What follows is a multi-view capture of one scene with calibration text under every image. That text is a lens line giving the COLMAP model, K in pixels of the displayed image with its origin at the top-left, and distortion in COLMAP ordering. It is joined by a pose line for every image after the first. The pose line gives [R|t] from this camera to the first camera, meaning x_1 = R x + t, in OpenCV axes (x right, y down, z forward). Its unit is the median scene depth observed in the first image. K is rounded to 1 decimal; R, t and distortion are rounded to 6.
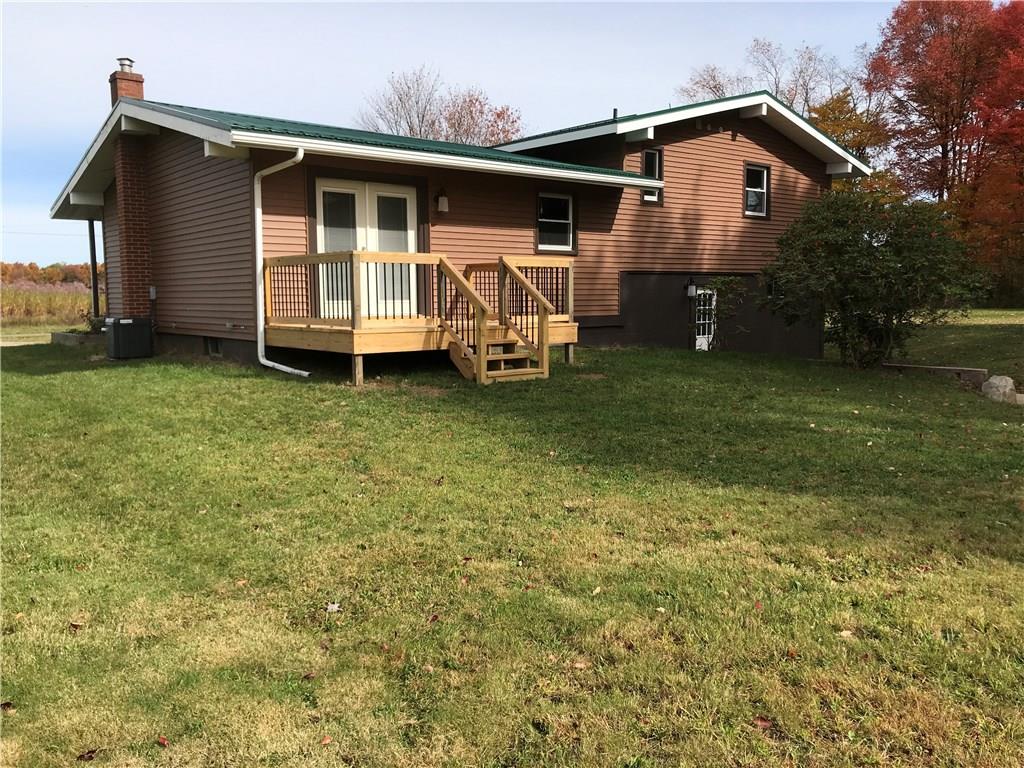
lens RADIAL K [[832.9, 0, 512.3], [0, 832.9, 383.7], [0, 0, 1]] dist [0.017179, -0.005758]
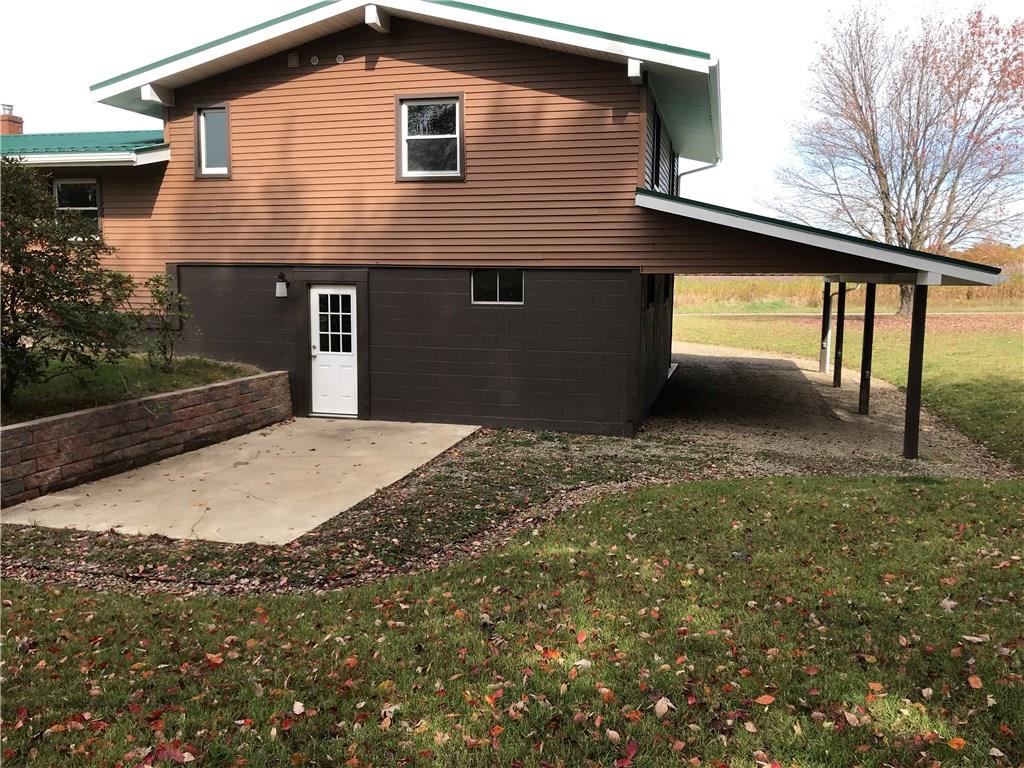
lens RADIAL K [[832.9, 0, 510.0], [0, 832.9, 383.3], [0, 0, 1]] dist [0.017179, -0.005758]
pose [[0.578212, 0.110033, -0.808433, 0.928486], [-0.106024, 0.992596, 0.059268, -0.092607], [0.808969, 0.051444, 0.585597, 0.724325]]
